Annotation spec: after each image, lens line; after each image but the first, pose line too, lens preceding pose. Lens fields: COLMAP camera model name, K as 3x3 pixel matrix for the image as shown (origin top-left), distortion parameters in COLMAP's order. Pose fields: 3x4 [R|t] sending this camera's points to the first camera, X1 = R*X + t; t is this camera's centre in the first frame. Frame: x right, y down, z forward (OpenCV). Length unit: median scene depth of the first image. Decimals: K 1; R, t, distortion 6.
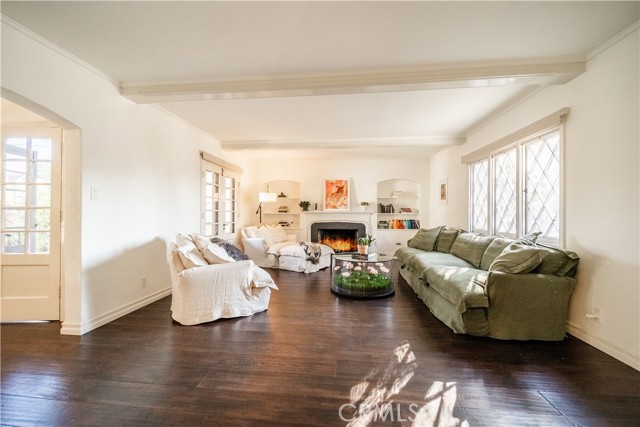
lens RADIAL K [[261.5, 0, 323.6], [0, 261.5, 215.1], [0, 0, 1]] dist [0.003317, -0.001703]
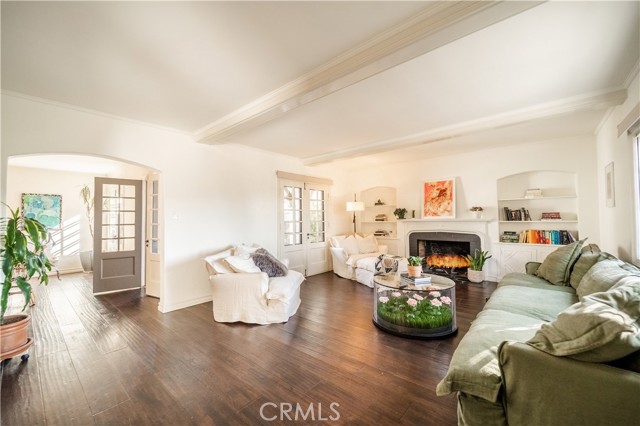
lens RADIAL K [[262.1, 0, 320.3], [0, 262.1, 213.1], [0, 0, 1]] dist [0.002114, -0.001943]
pose [[0.813512, -0.027917, -0.580877, 0.228197], [0.014158, 0.999502, -0.028208, -0.015880], [0.581375, 0.014724, 0.813502, 0.109597]]
